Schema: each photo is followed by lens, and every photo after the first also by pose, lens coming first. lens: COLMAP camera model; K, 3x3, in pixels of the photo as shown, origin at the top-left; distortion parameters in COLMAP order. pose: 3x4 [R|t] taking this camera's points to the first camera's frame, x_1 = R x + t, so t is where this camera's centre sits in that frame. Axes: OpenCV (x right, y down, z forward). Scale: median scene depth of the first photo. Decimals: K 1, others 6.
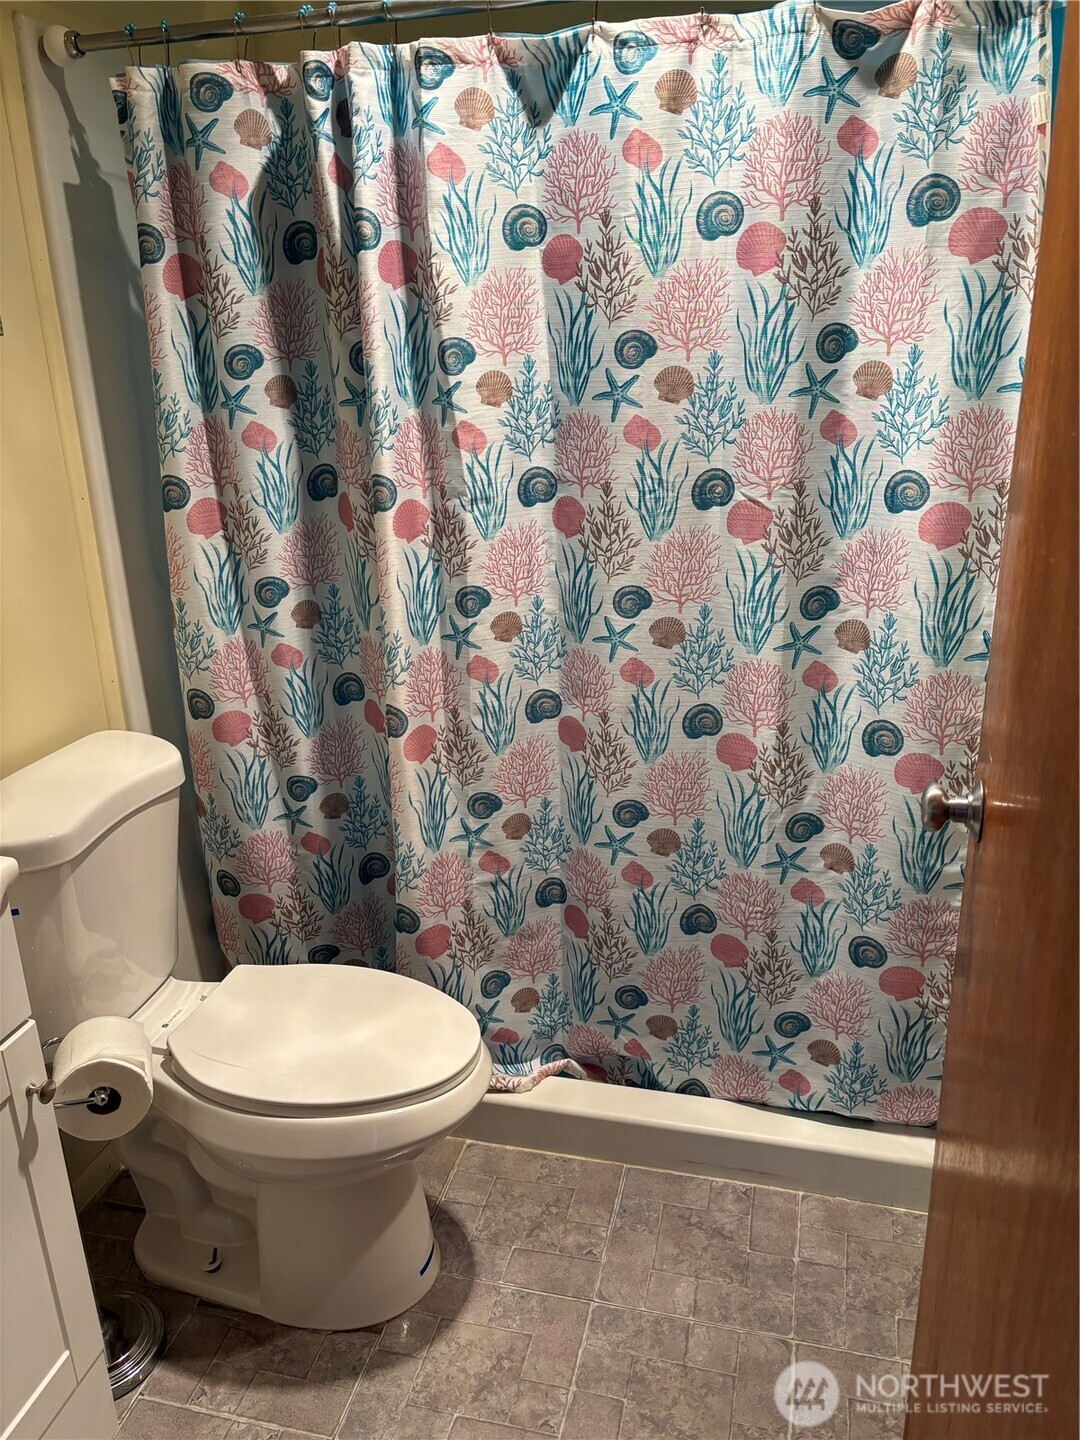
lens RADIAL K [[1090.8, 0, 530.4], [0, 1090.8, 719.9], [0, 0, 1]] dist [0.048958, -0.054576]
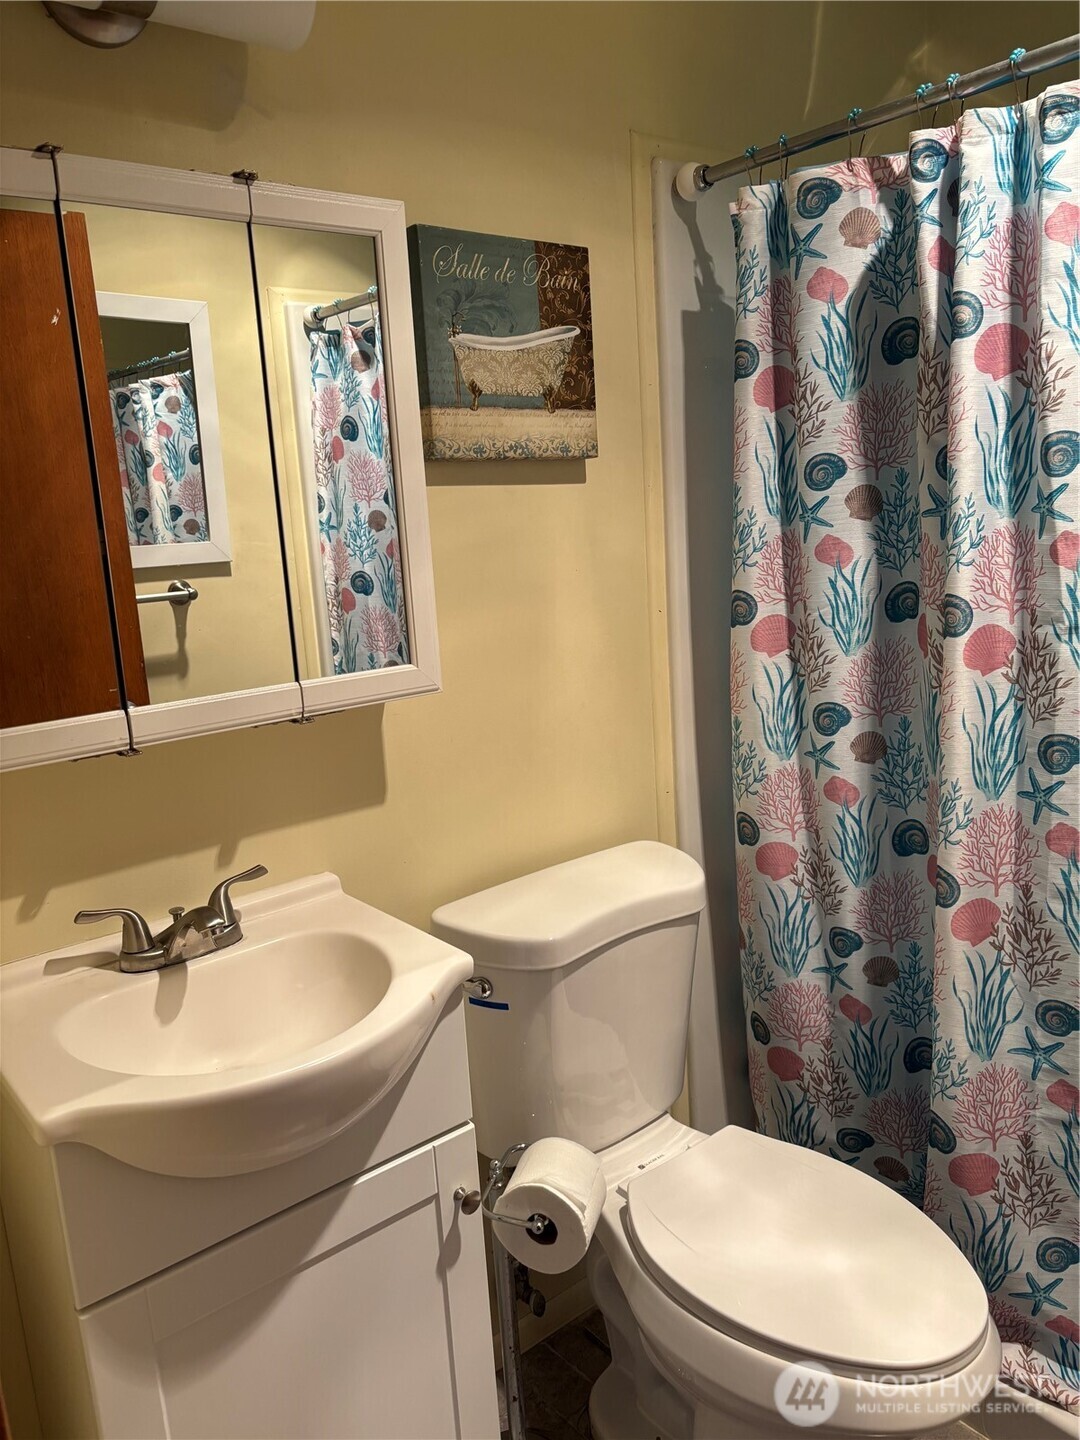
lens RADIAL K [[1090.8, 0, 534.2], [0, 1090.8, 715.0], [0, 0, 1]] dist [0.048958, -0.054576]
pose [[0.805692, 0.093834, -0.584855, 0.101310], [-0.158561, 0.985505, -0.060318, -0.028660], [0.570718, 0.141333, 0.808892, 0.138246]]
